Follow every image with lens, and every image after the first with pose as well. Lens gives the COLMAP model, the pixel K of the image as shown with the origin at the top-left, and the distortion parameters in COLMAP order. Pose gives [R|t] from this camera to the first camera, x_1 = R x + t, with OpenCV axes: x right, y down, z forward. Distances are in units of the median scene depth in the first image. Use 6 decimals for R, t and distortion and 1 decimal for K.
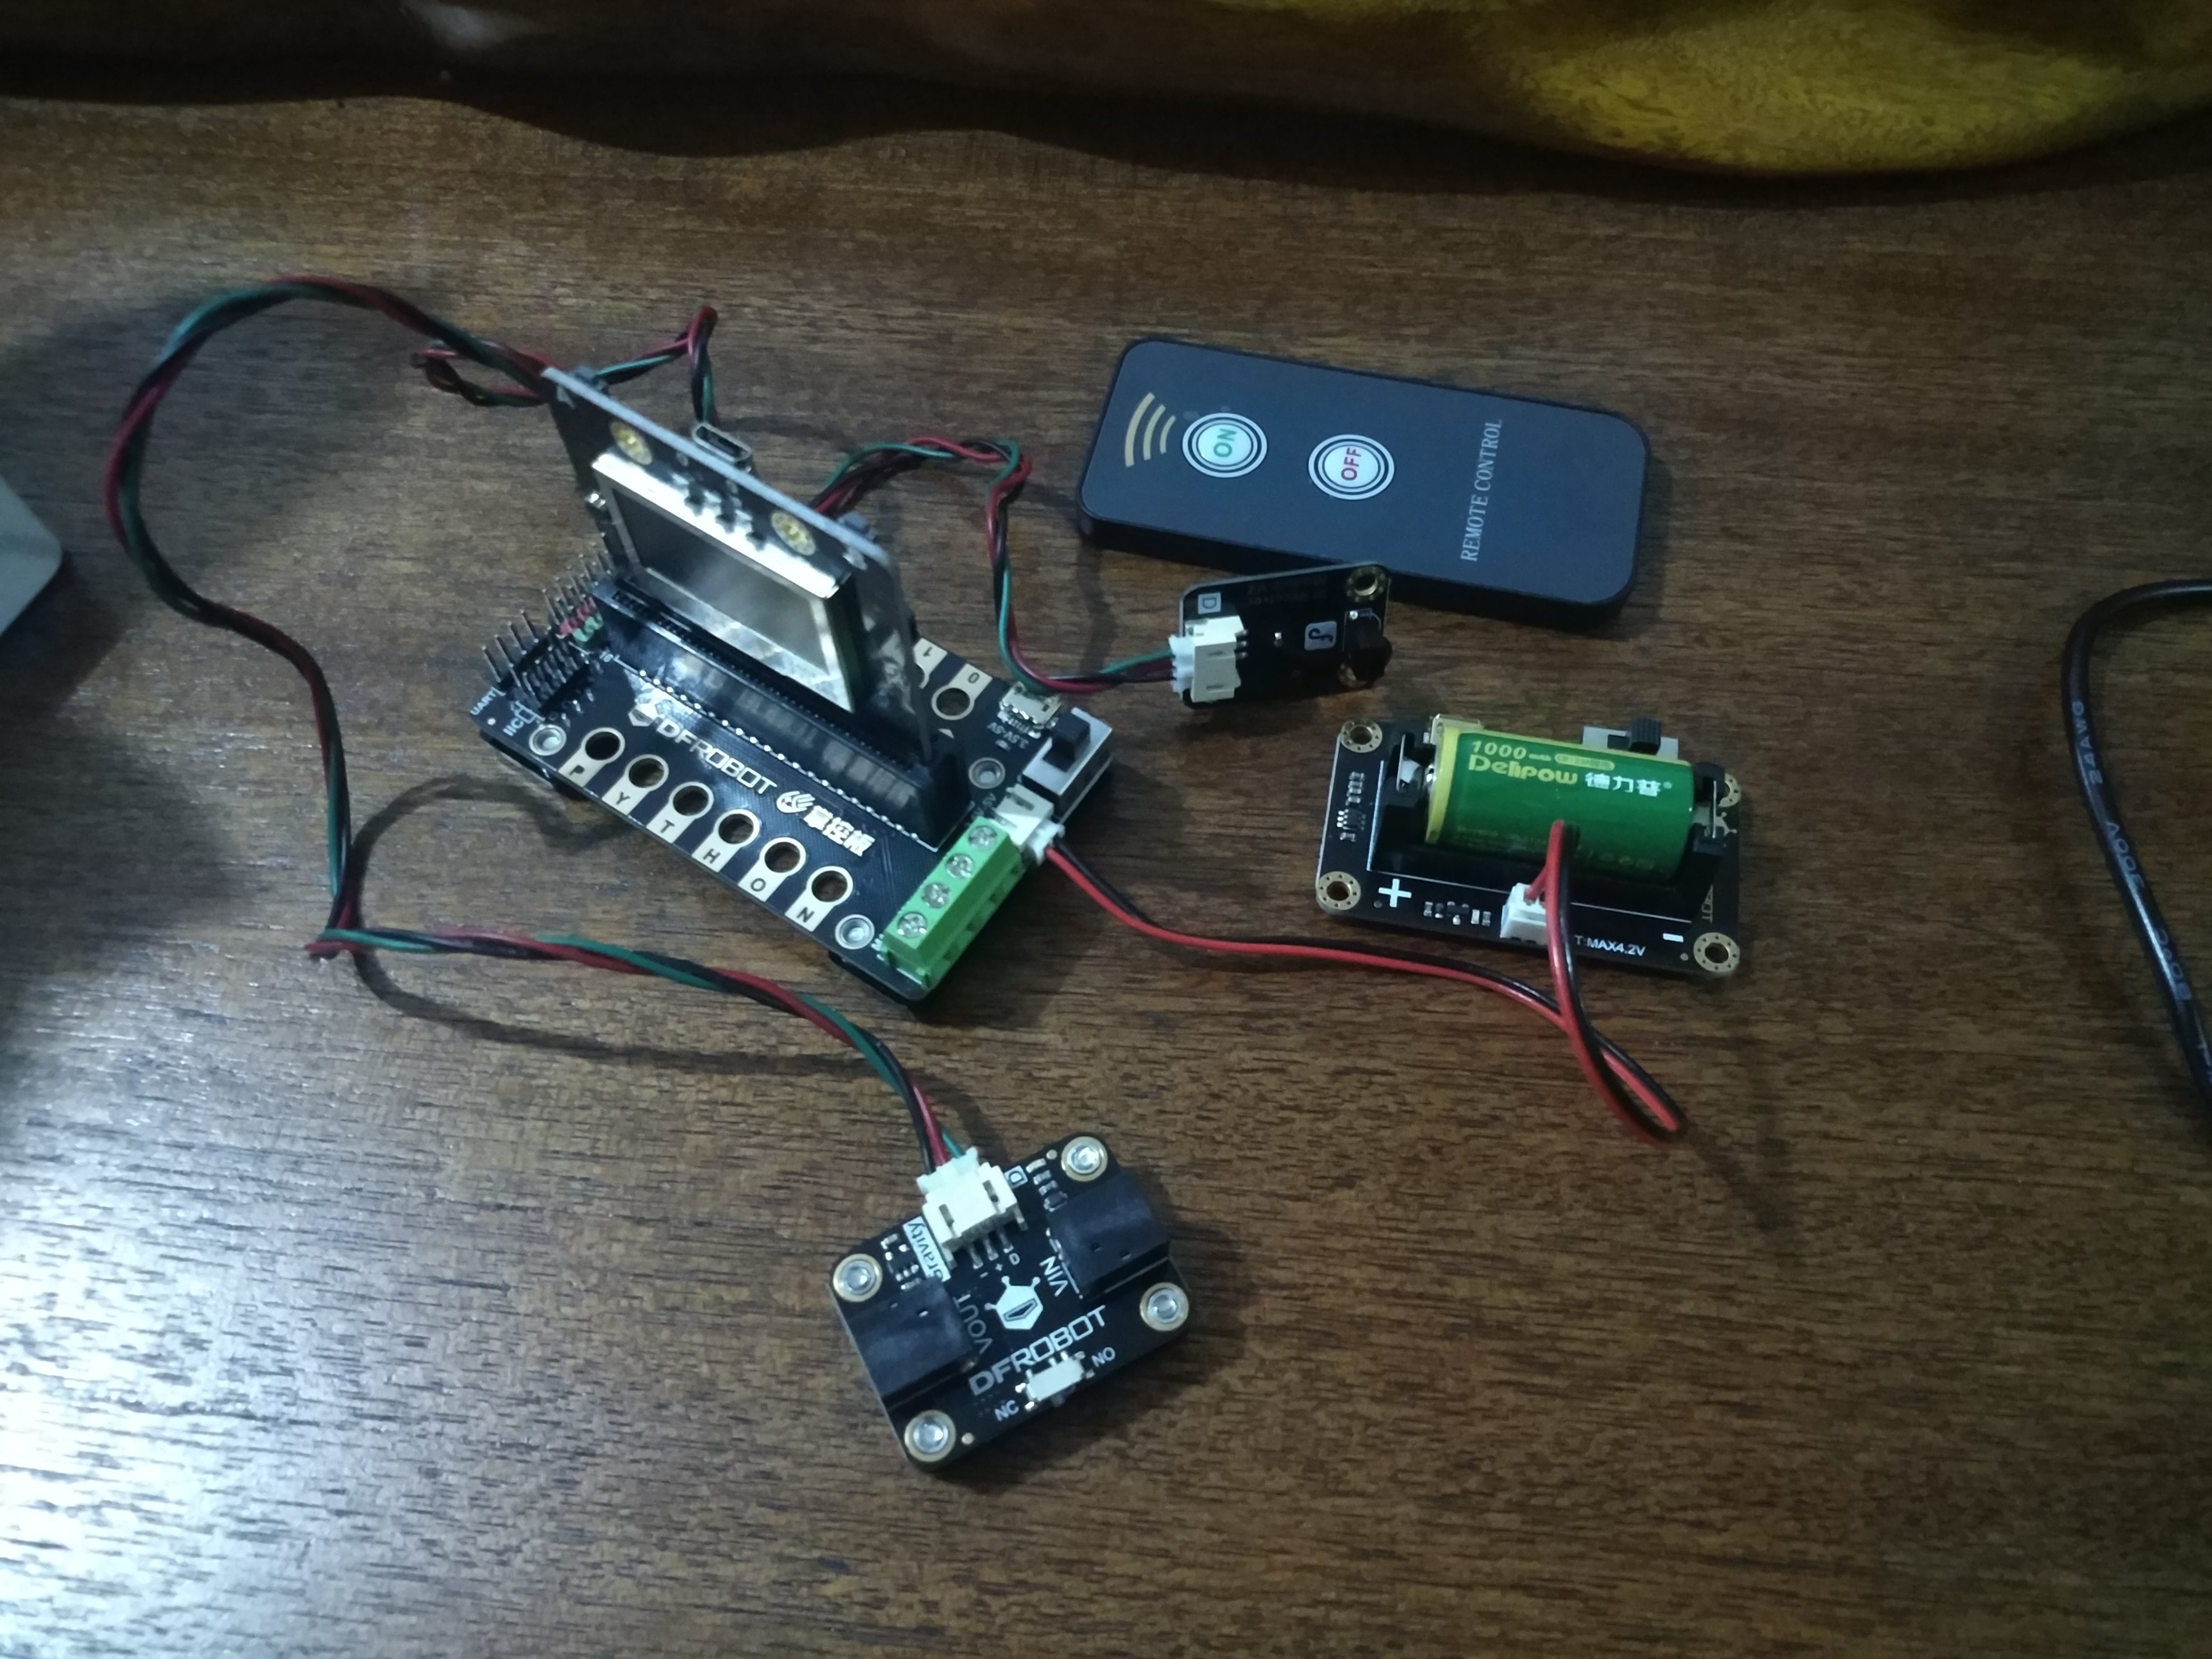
lens RADIAL K [[1707.9, 0, 1106.7], [0, 1707.9, 828.2], [0, 0, 1]] dist [-0.005317, -0.004242]
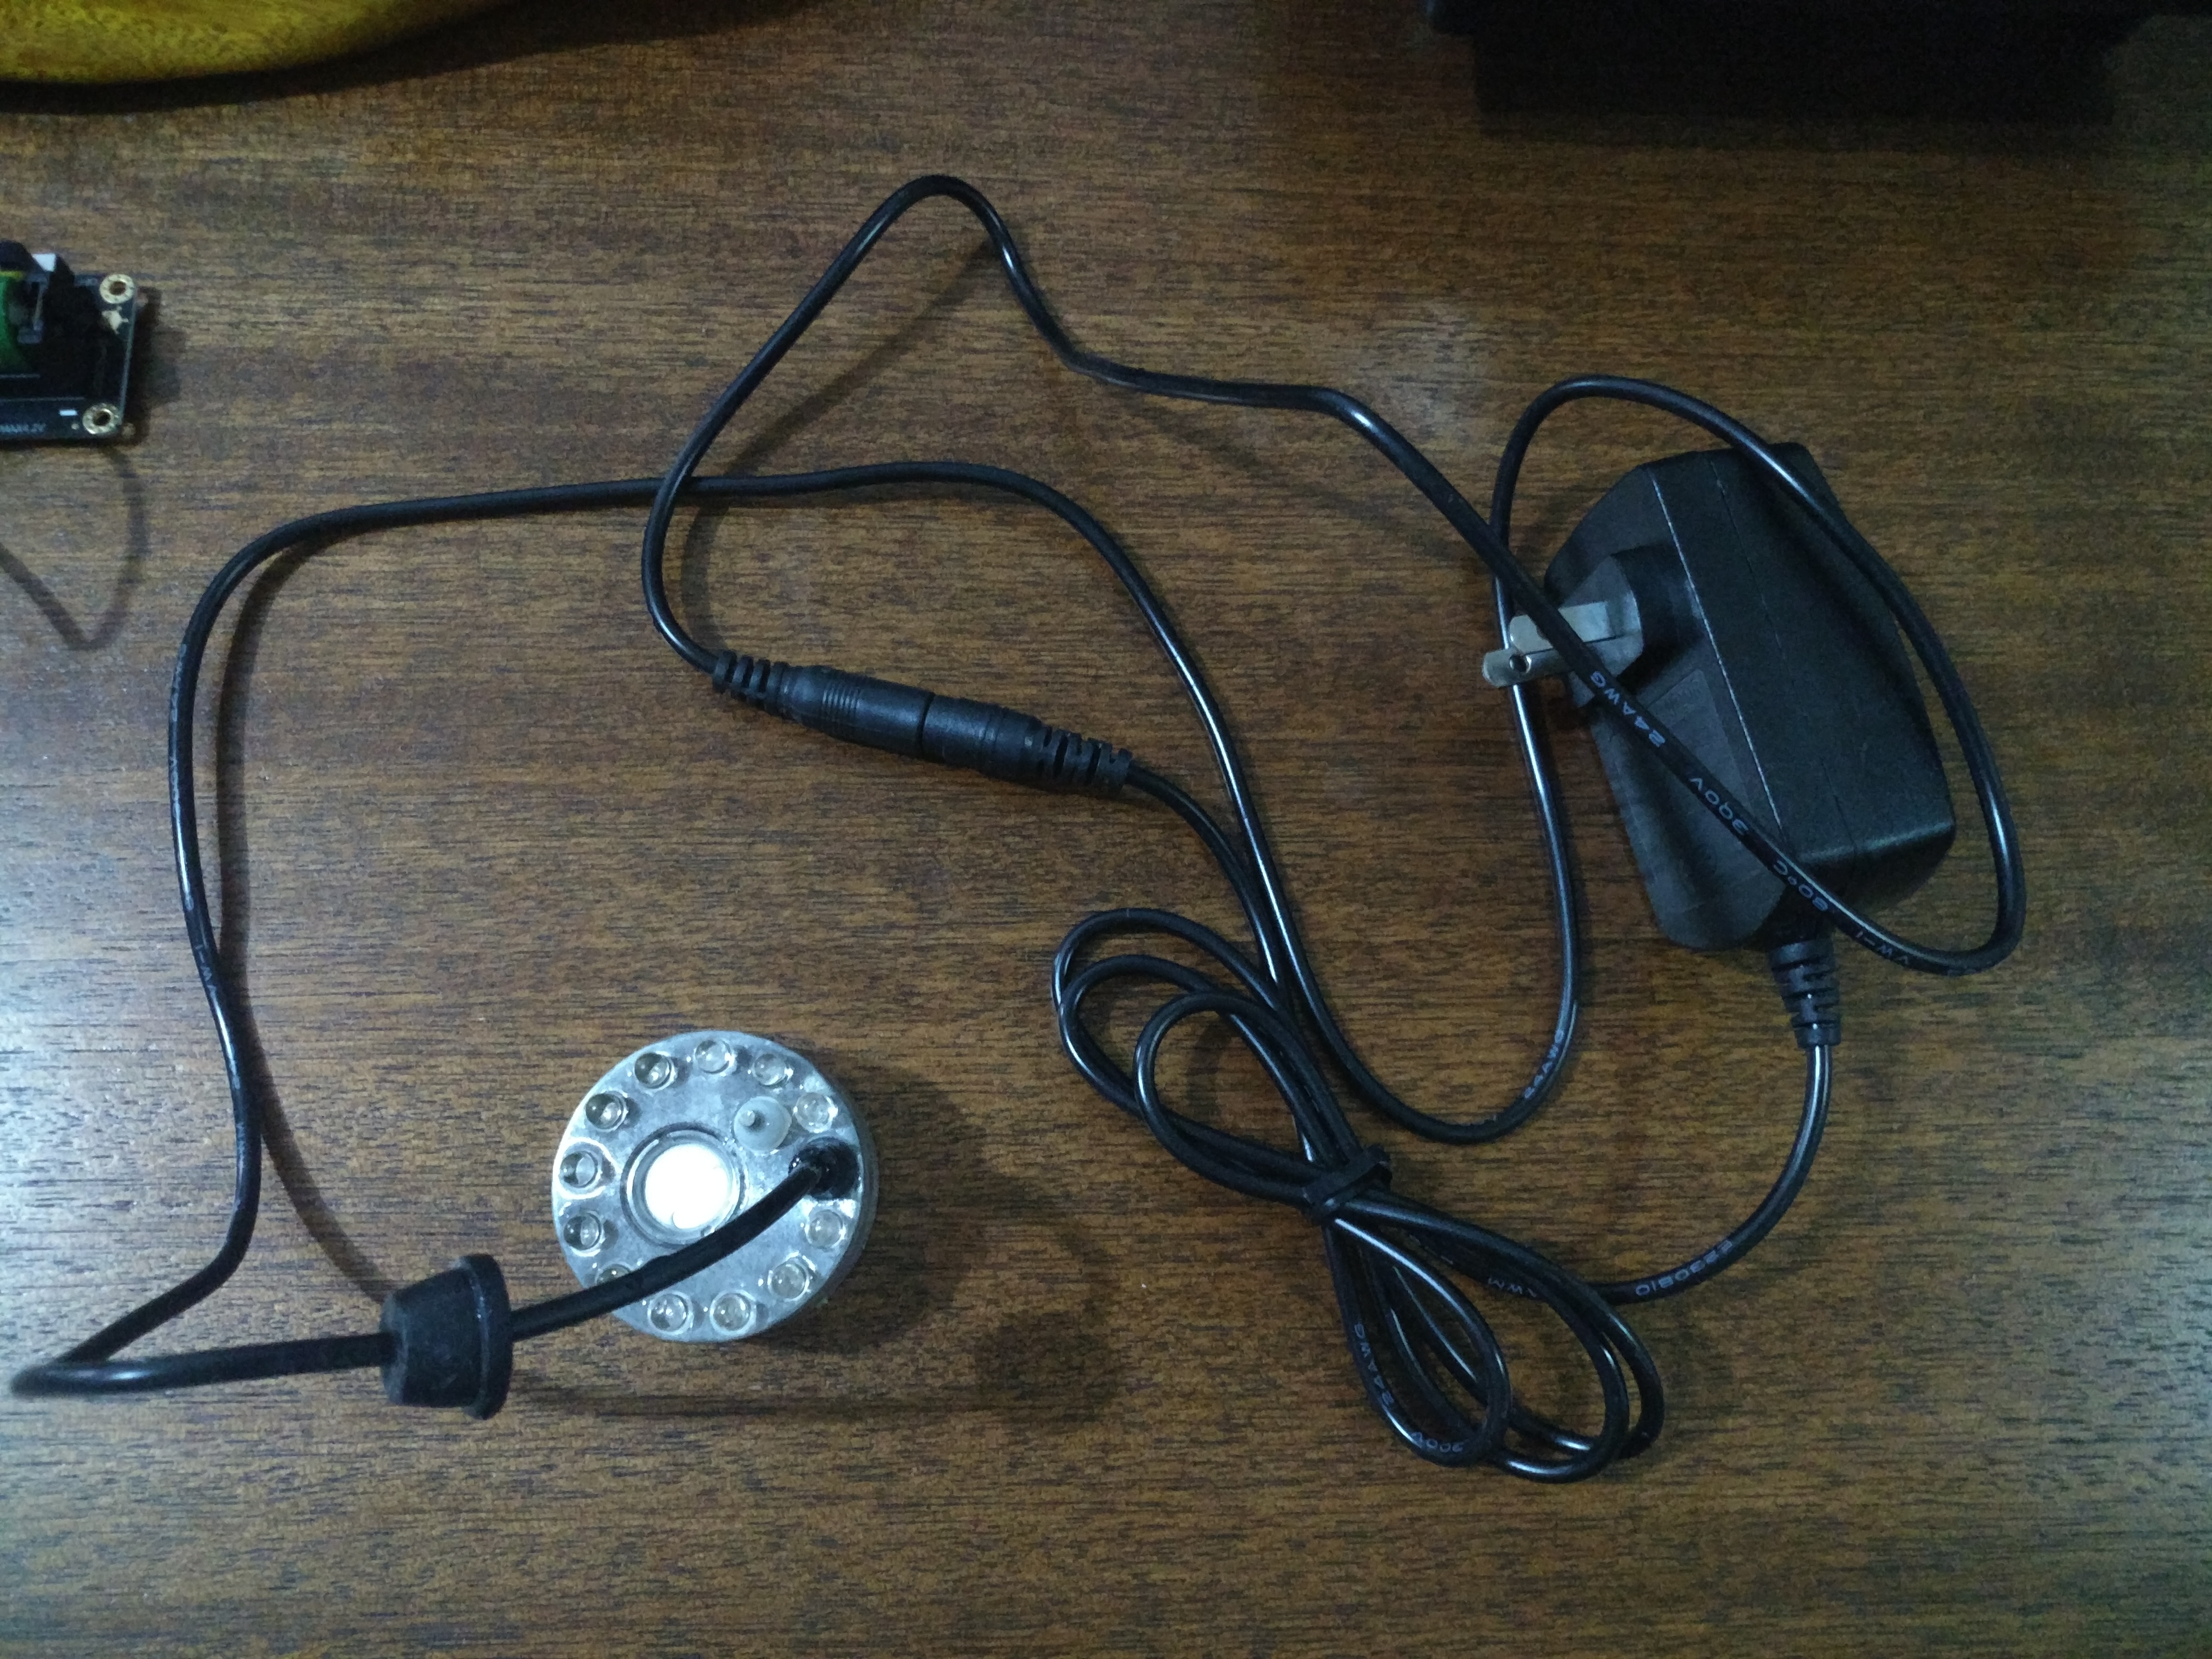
lens RADIAL K [[1707.9, 0, 1107.2], [0, 1707.9, 845.8], [0, 0, 1]] dist [-0.005317, -0.004242]
pose [[0.992357, -0.082119, 0.092108, 1.209955], [0.055791, 0.964350, 0.258683, -0.233437], [-0.110067, -0.251567, 0.961561, -0.261404]]
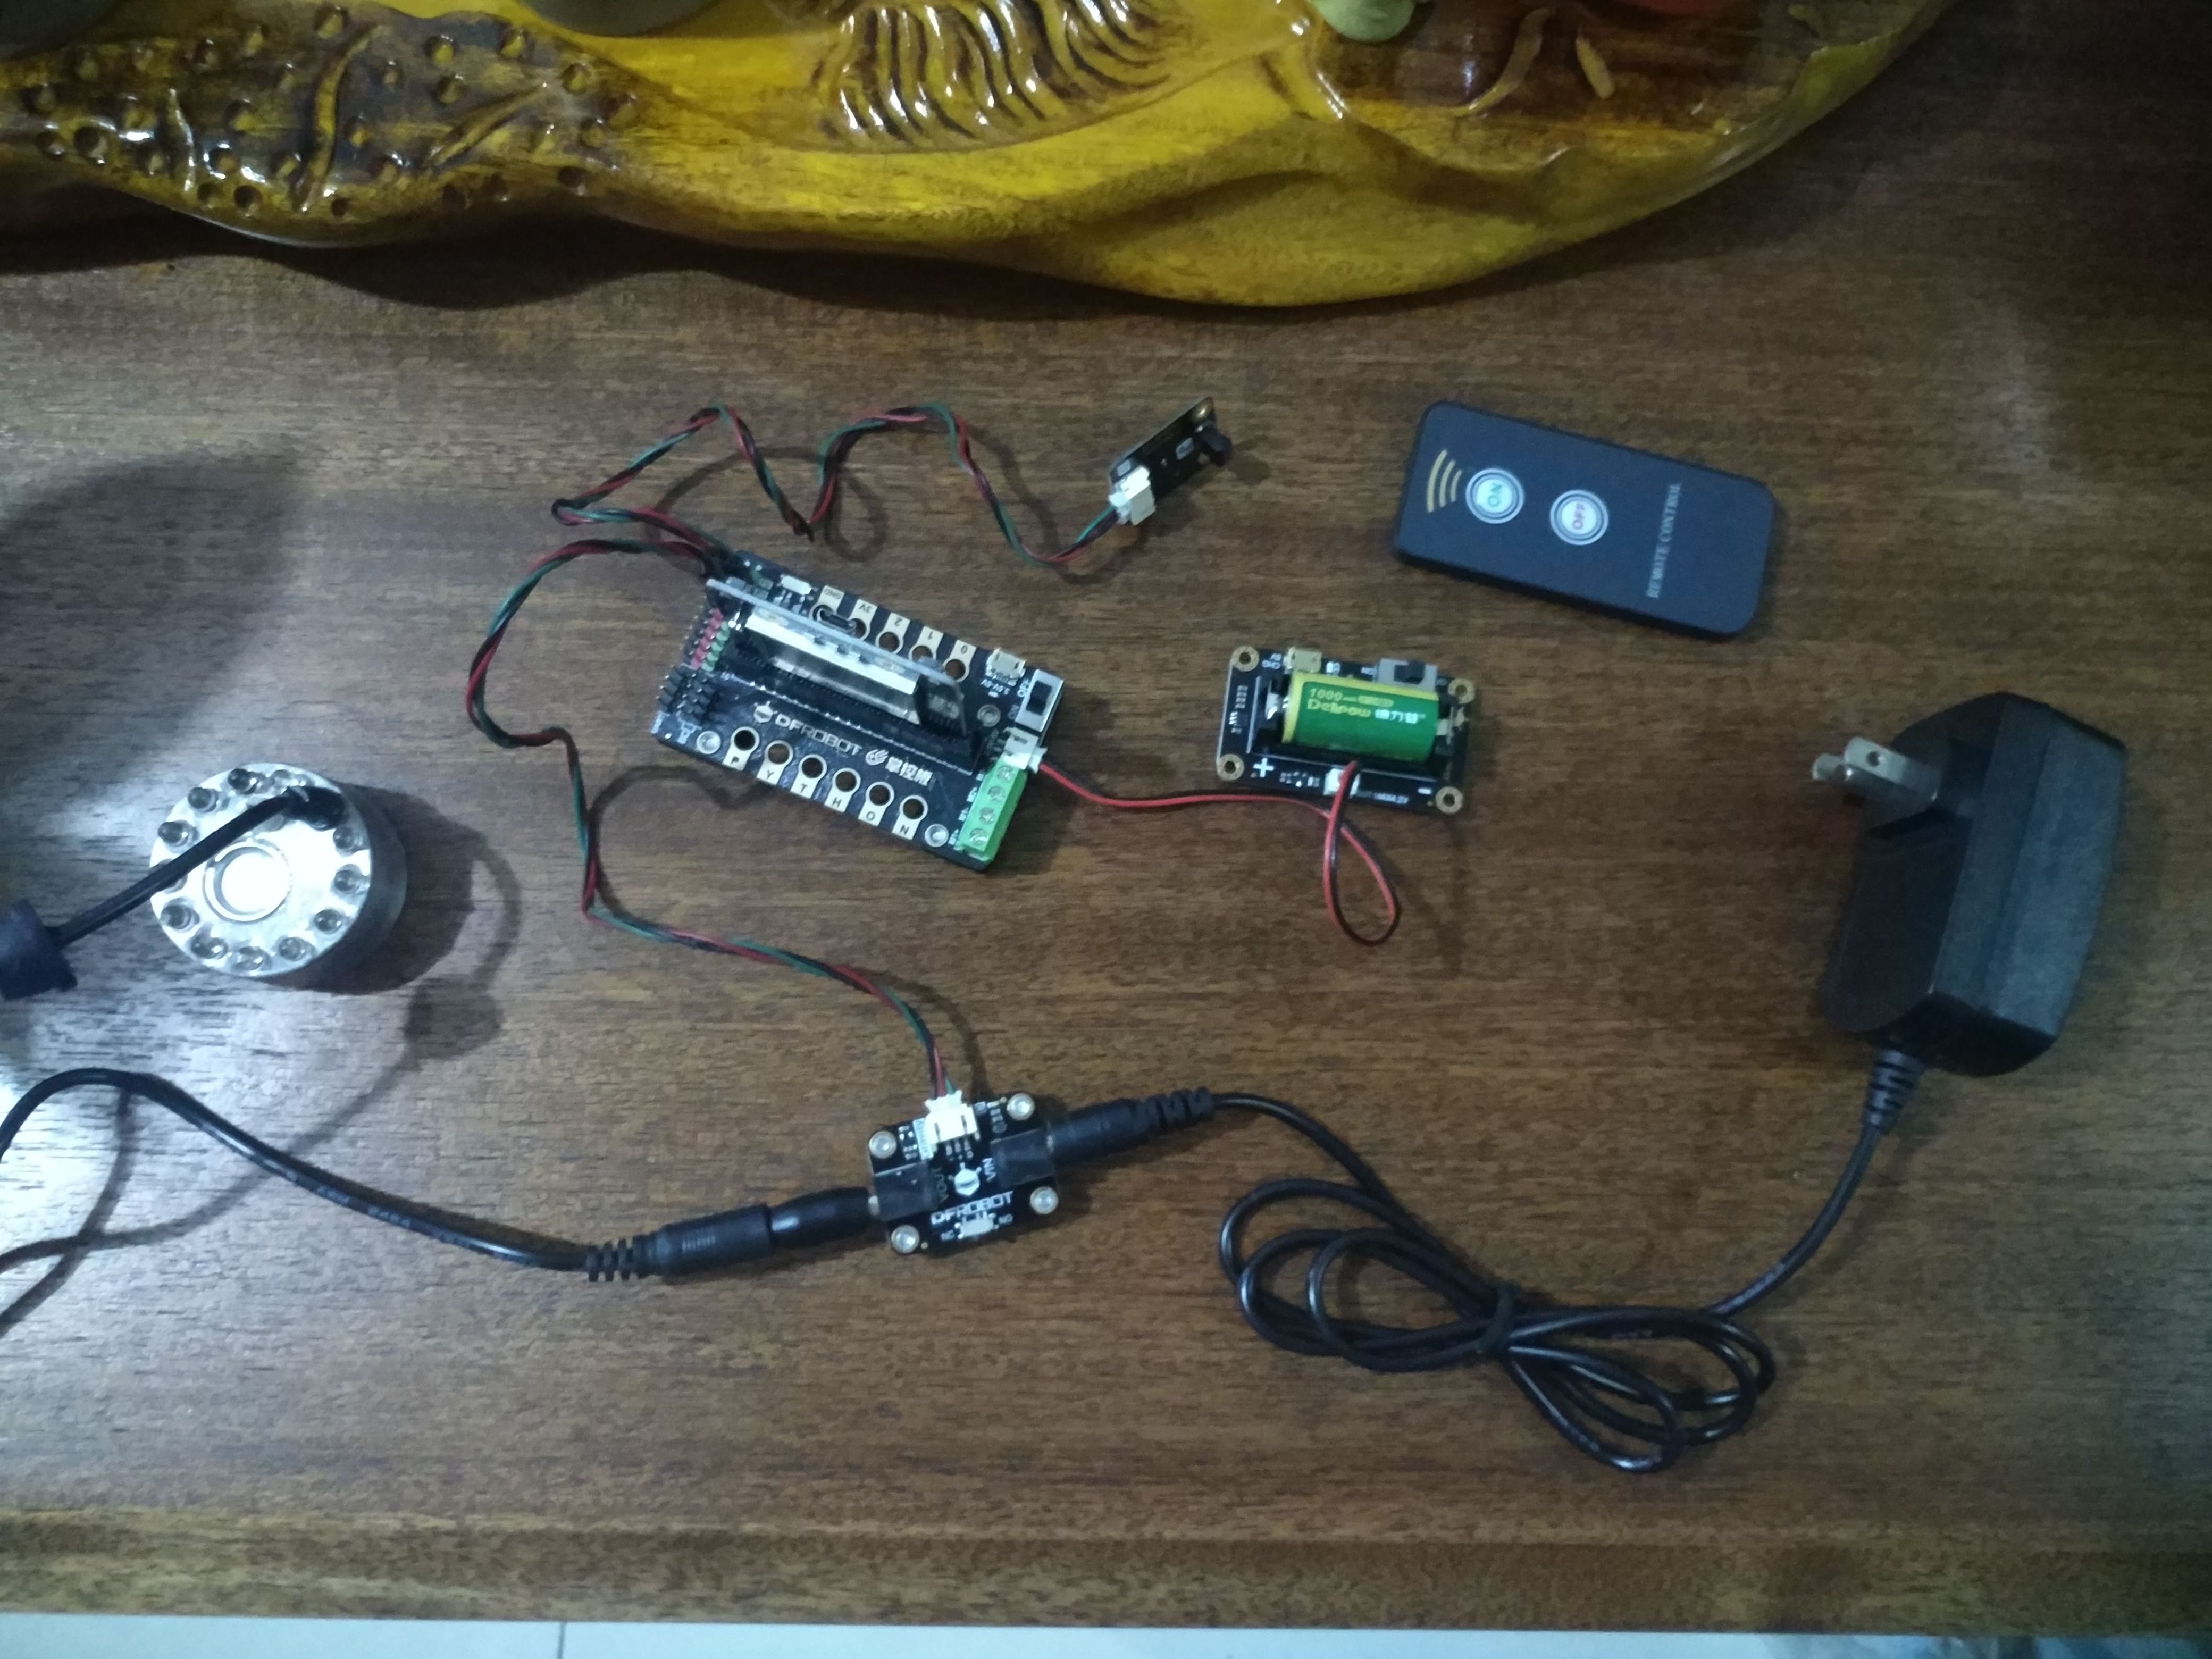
lens RADIAL K [[1707.9, 0, 1110.3], [0, 1707.9, 828.1], [0, 0, 1]] dist [-0.005317, -0.004242]
pose [[0.994821, -0.073686, 0.070011, 0.174166], [0.046206, 0.941364, 0.334214, -0.626766], [-0.090533, -0.329248, 0.939894, -0.547623]]
